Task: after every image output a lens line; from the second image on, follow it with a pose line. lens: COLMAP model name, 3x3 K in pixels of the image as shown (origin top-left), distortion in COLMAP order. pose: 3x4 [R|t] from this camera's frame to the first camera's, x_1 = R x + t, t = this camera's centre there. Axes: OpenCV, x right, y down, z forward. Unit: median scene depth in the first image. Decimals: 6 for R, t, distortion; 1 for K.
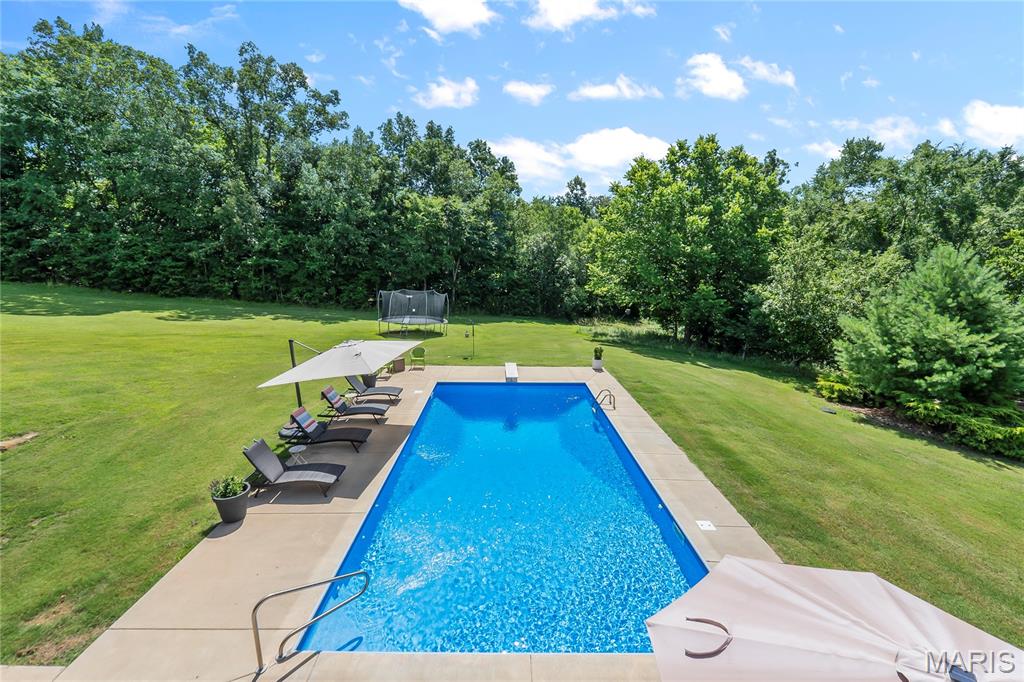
lens RADIAL K [[436.0, 0, 508.4], [0, 436.0, 338.3], [0, 0, 1]] dist [-0.001598, 0.000017]
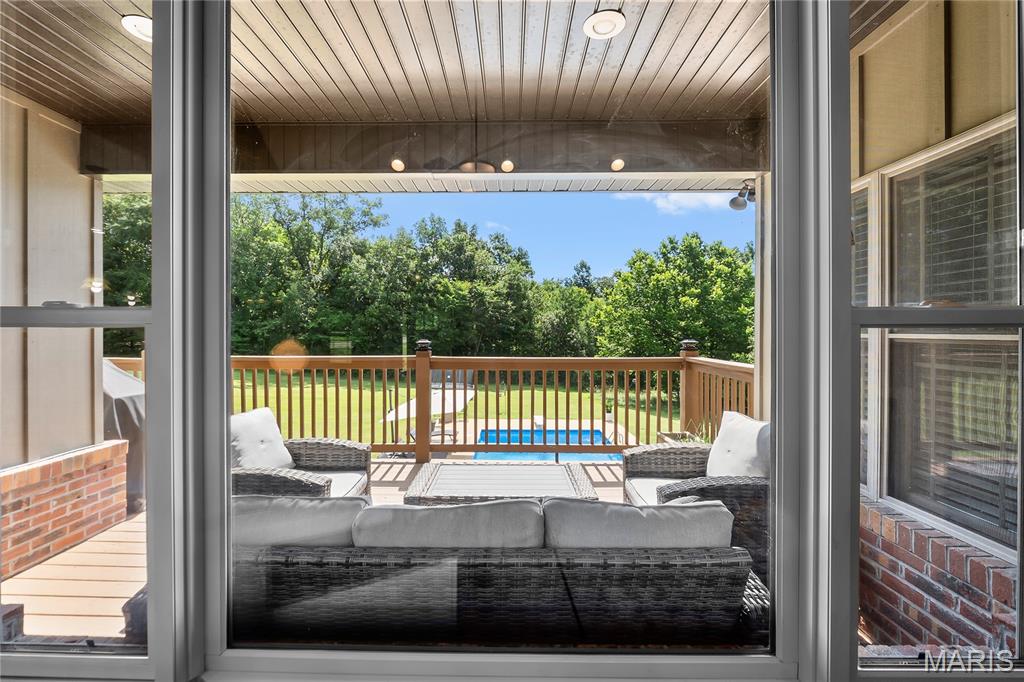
lens RADIAL K [[431.3, 0, 502.7], [0, 431.3, 337.3], [0, 0, 1]] dist [-0.006918, -0.000191]
pose [[0.999625, -0.006622, -0.026584, -0.030899], [0.002010, 0.985461, -0.169888, 0.019232], [0.027322, 0.169771, 0.985105, -0.107687]]
